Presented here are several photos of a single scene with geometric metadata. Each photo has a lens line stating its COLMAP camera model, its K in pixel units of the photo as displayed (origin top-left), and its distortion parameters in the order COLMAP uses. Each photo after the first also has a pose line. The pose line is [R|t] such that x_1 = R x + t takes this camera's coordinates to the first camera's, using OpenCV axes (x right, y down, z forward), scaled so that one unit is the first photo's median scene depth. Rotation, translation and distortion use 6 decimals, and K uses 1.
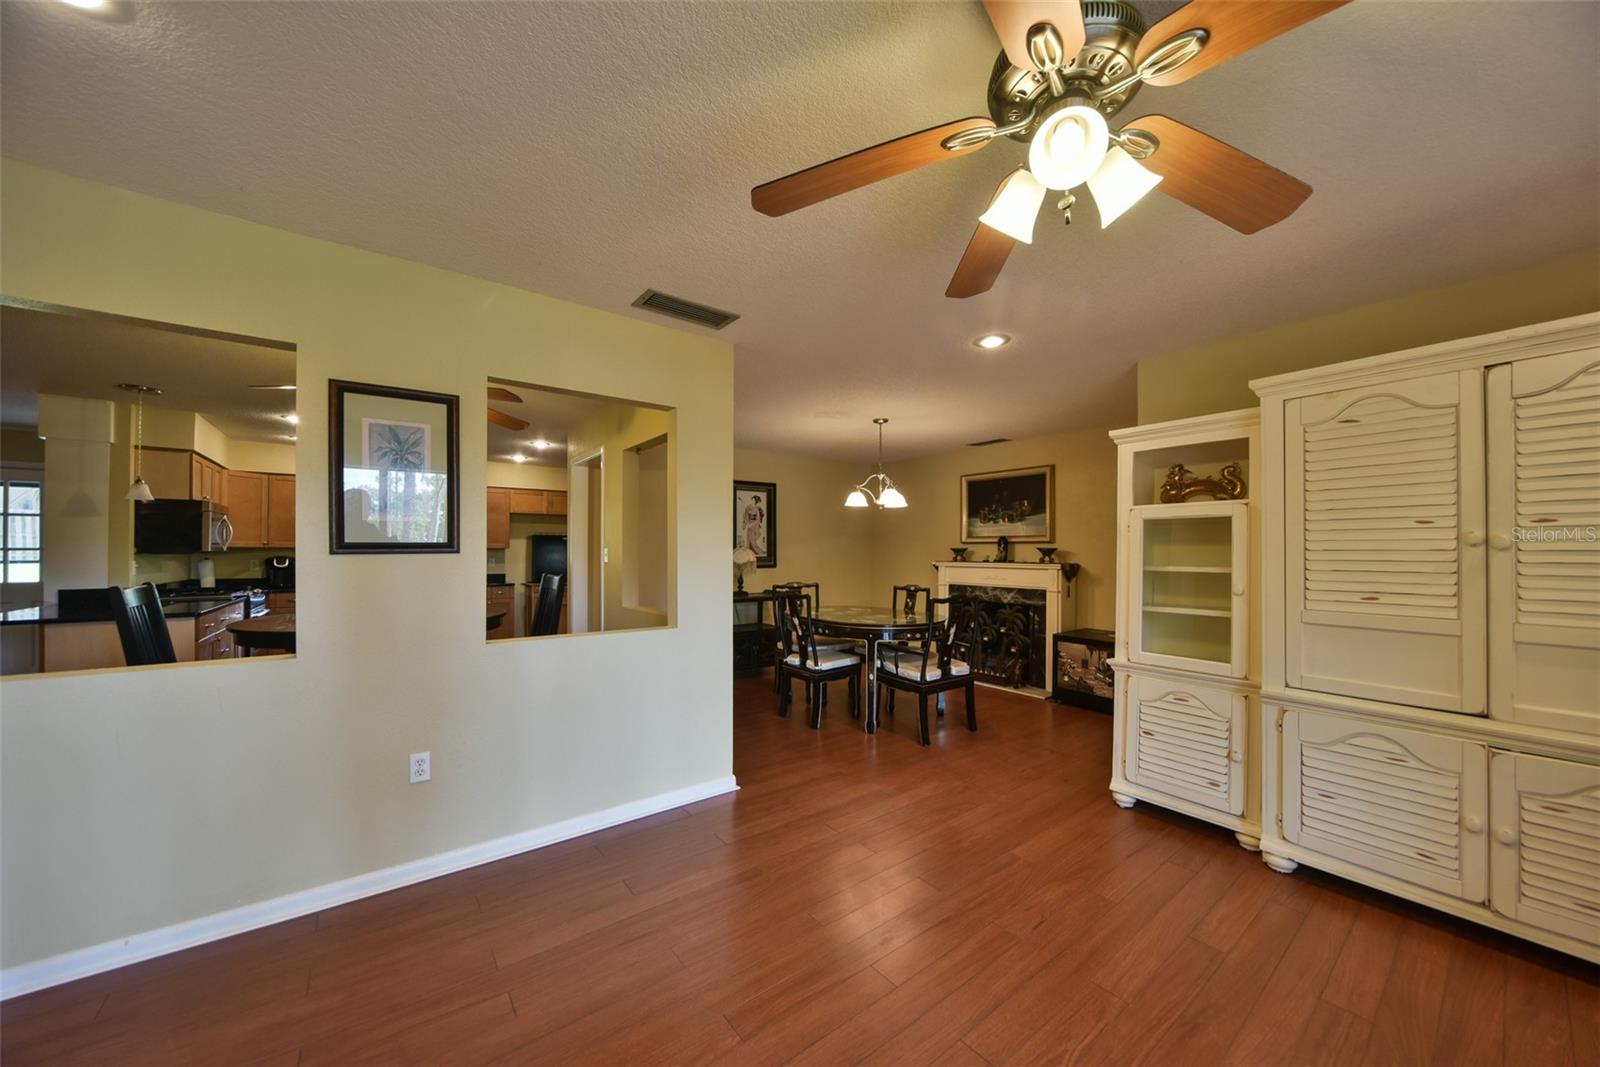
lens RADIAL K [[563.5, 0, 805.9], [0, 563.5, 547.2], [0, 0, 1]] dist [-0.010254, -0.000169]
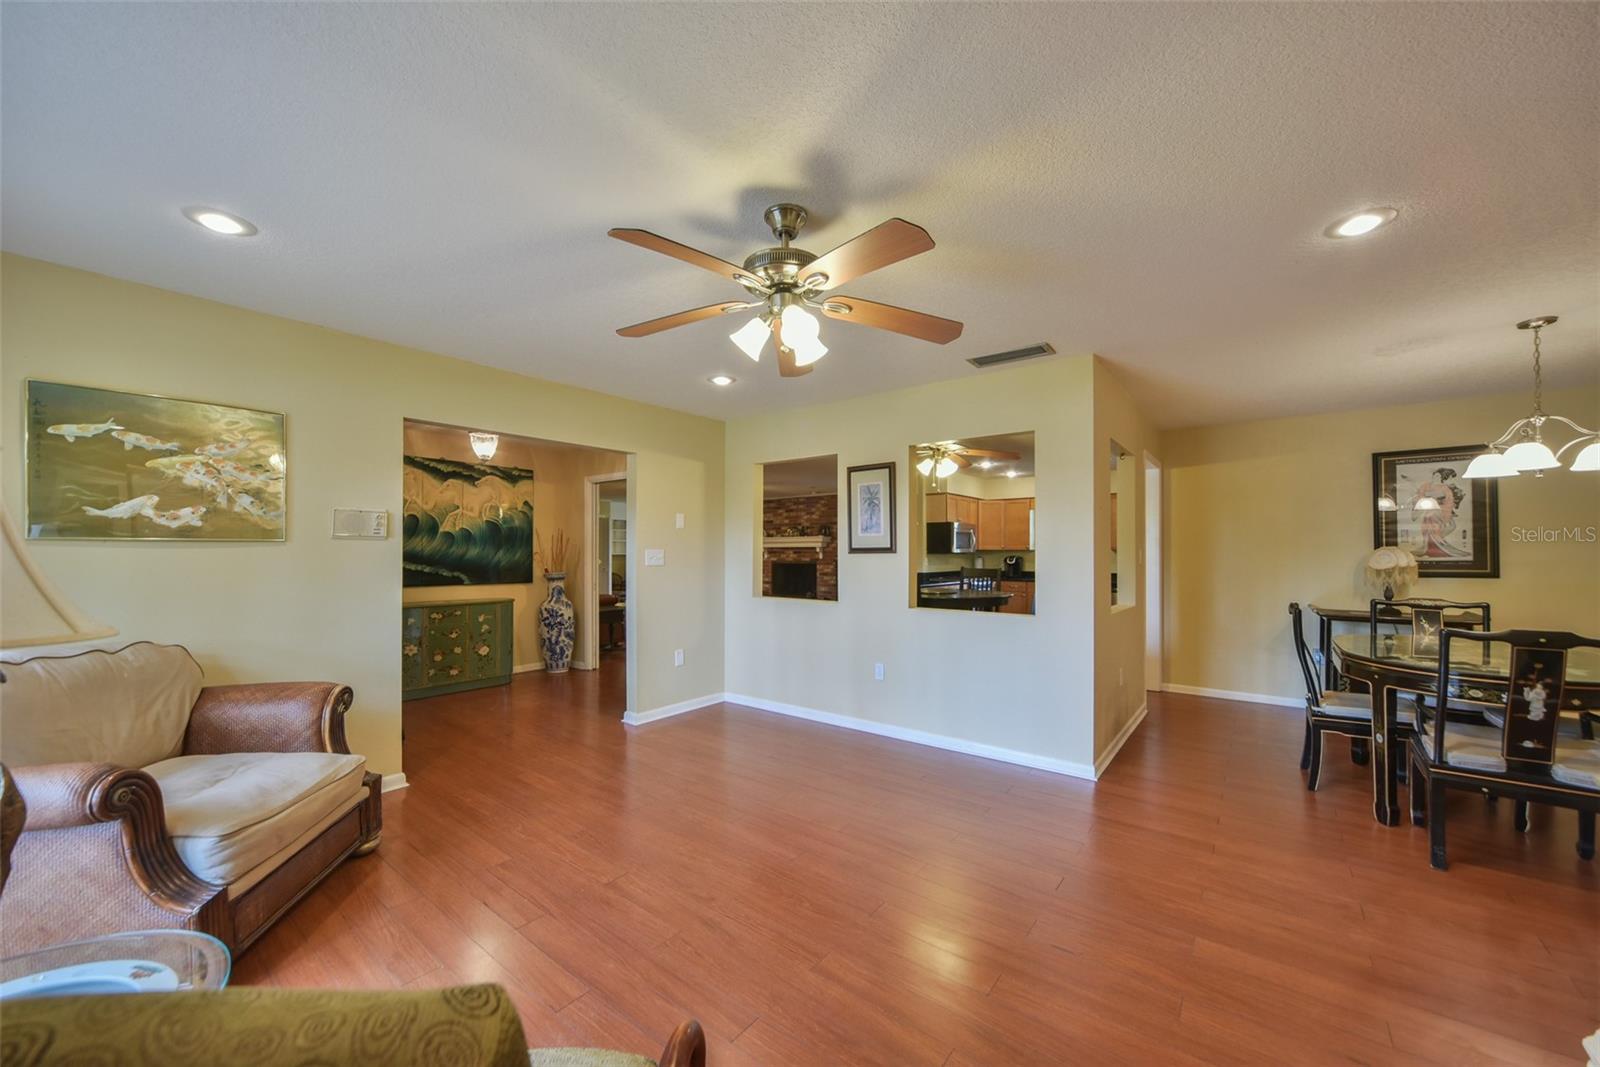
lens RADIAL K [[600.9, 0, 818.8], [0, 600.9, 548.2], [0, 0, 1]] dist [-0.010064, 0.000083]
pose [[0.260044, -0.007767, -0.965565, 0.498424], [0.007275, 0.999955, -0.006085, 0.001962], [0.965569, -0.005442, 0.260089, 0.135611]]
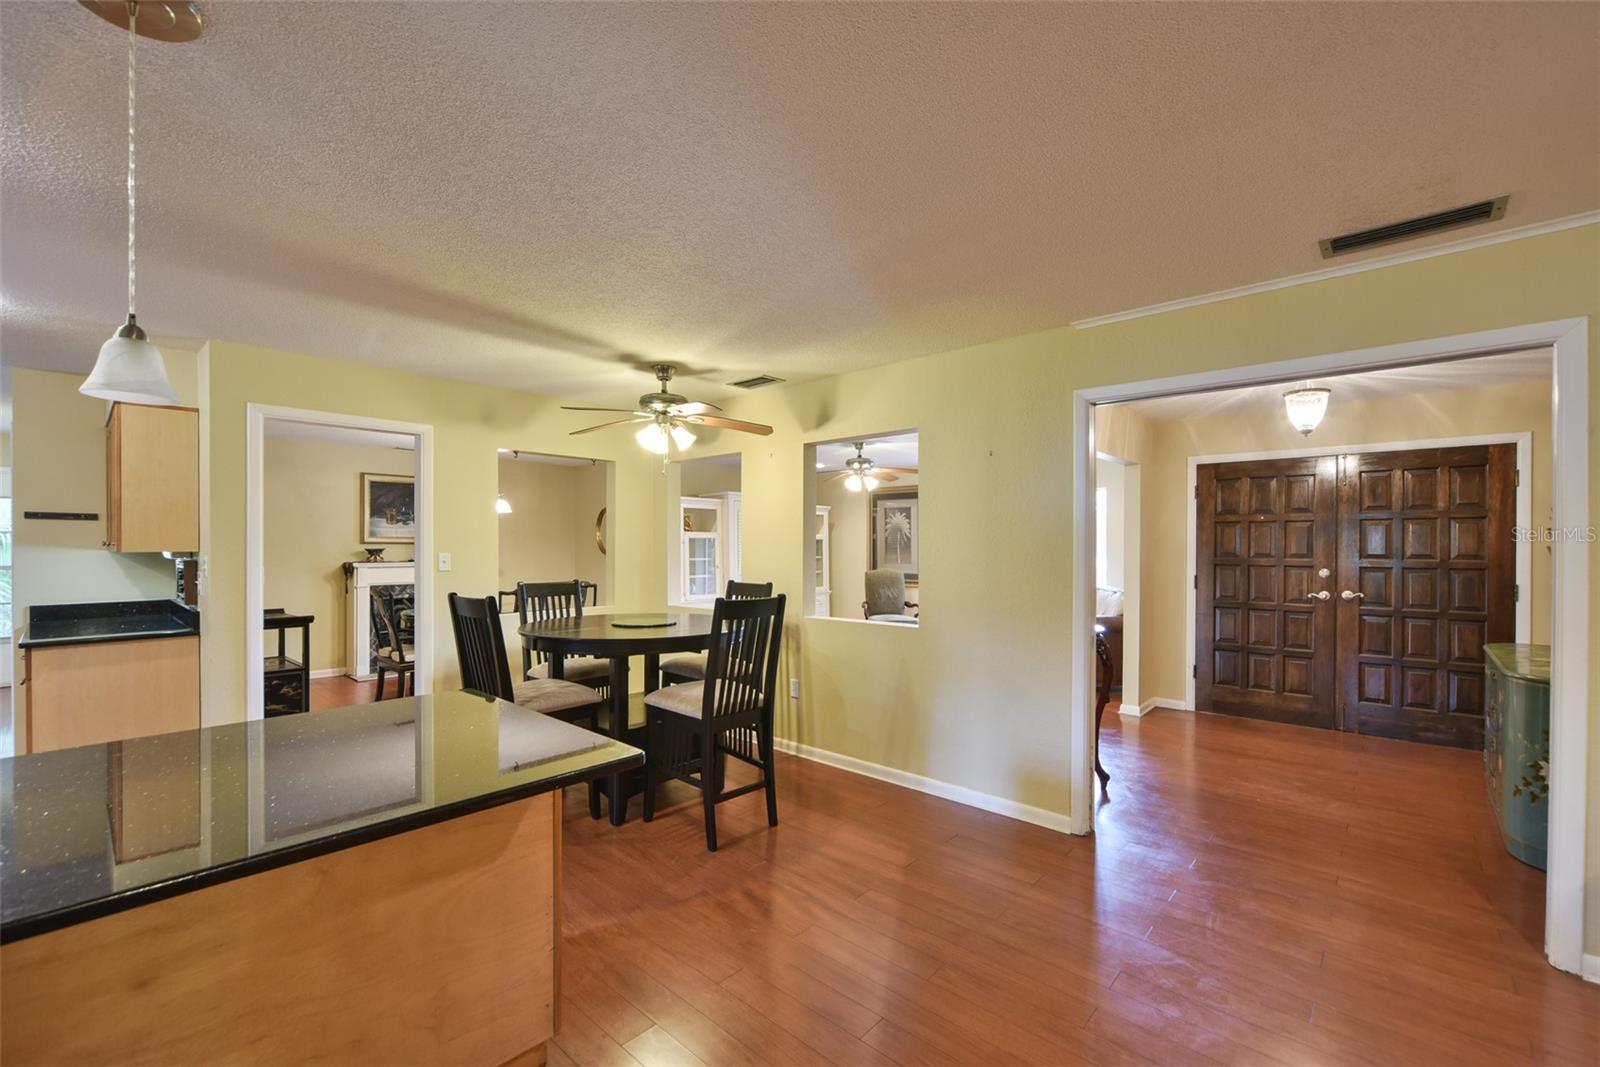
lens RADIAL K [[665.3, 0, 817.6], [0, 665.3, 546.5], [0, 0, 1]] dist [-0.000715, -0.000009]
pose [[-0.184101, -0.003053, 0.982903, -1.228266], [-0.010398, 0.999945, 0.001158, -0.013655], [-0.982852, -0.010007, -0.184122, 0.554761]]
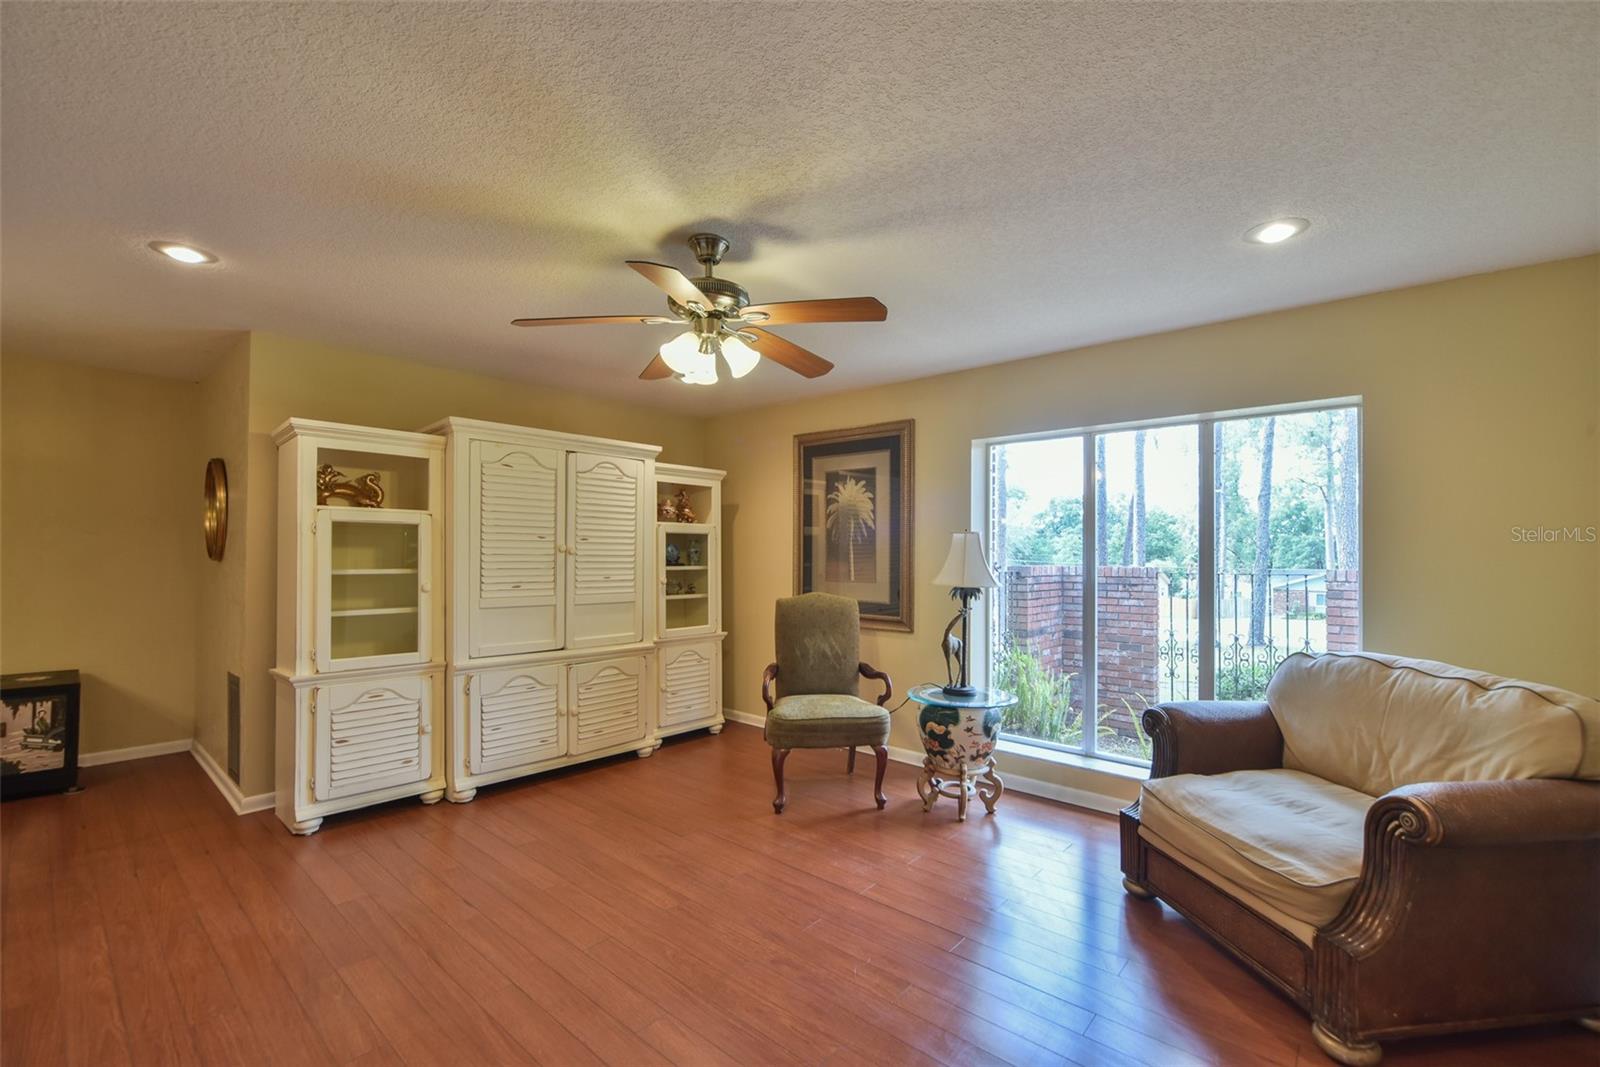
lens RADIAL K [[677.6, 0, 817.1], [0, 677.6, 548.5], [0, 0, 1]] dist [-0.003971, -0.000195]
pose [[-0.202075, 0.005695, 0.979354, -0.388761], [-0.016252, 0.999826, -0.009167, -0.003132], [-0.979235, -0.017769, -0.201947, 0.239186]]
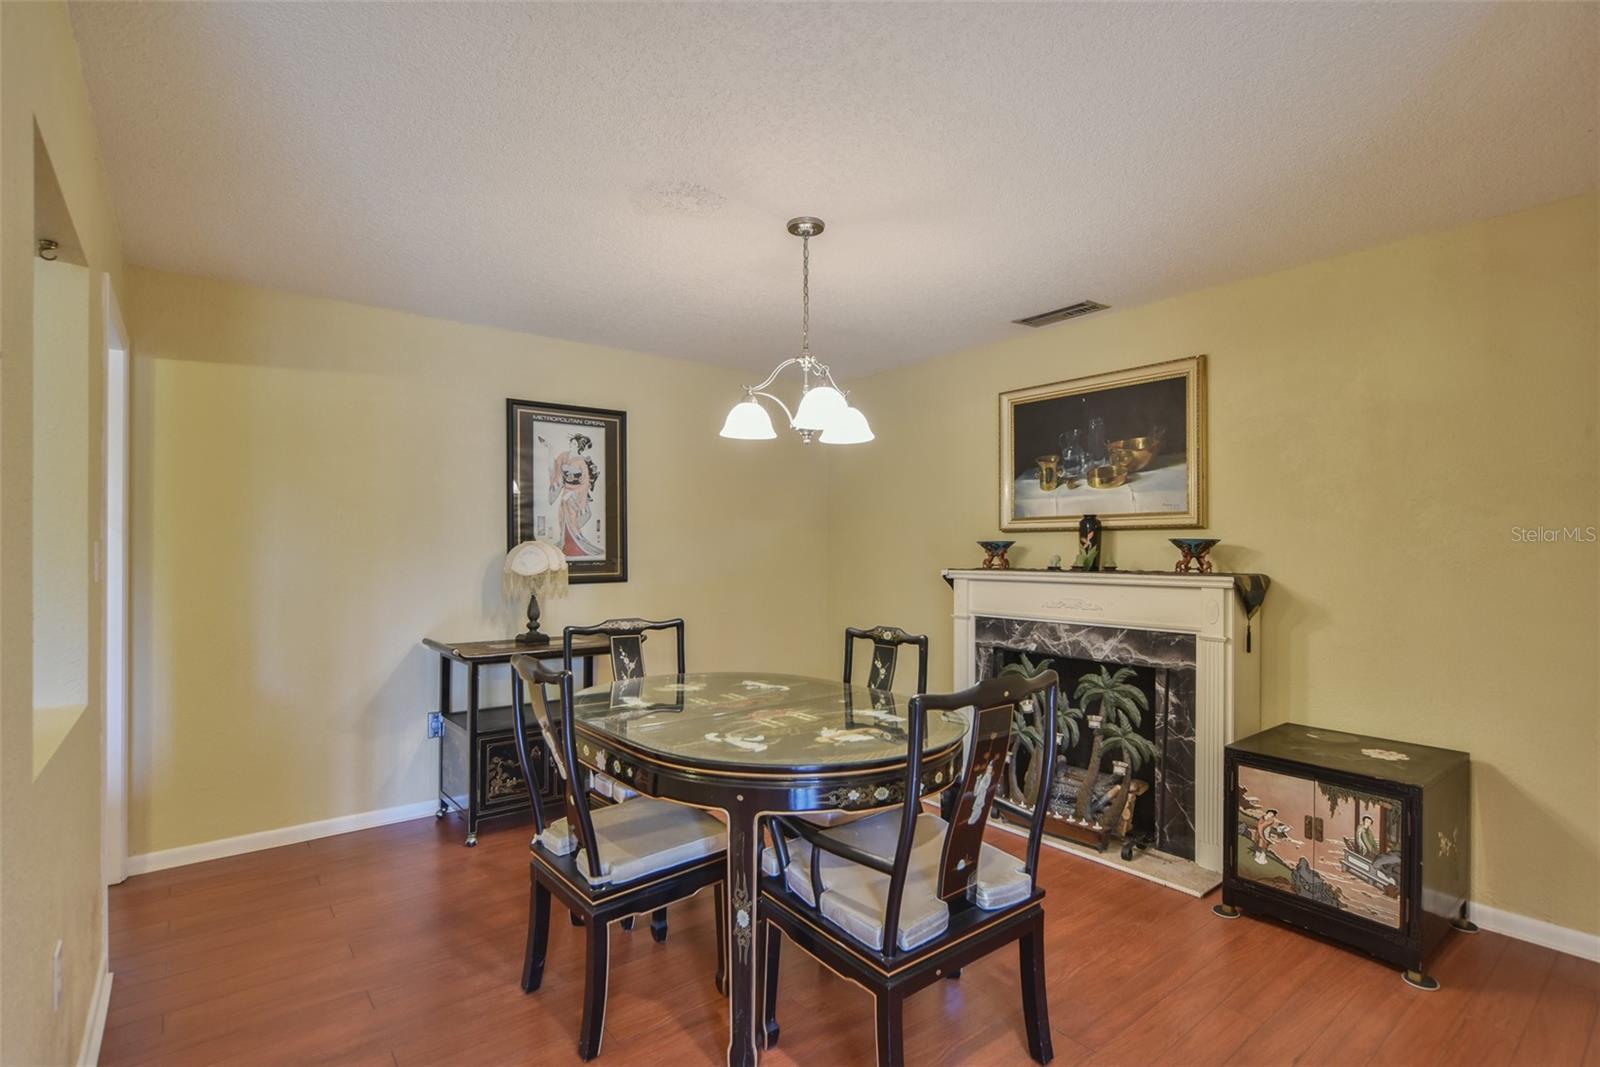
lens RADIAL K [[754.2, 0, 802.7], [0, 754.2, 546.6], [0, 0, 1]] dist [-0.010637, 0.000333]
pose [[0.999802, -0.002721, 0.019708, 0.114216], [0.002677, 0.999994, 0.002263, 0.005154], [-0.019714, -0.002210, 0.999803, 0.436623]]
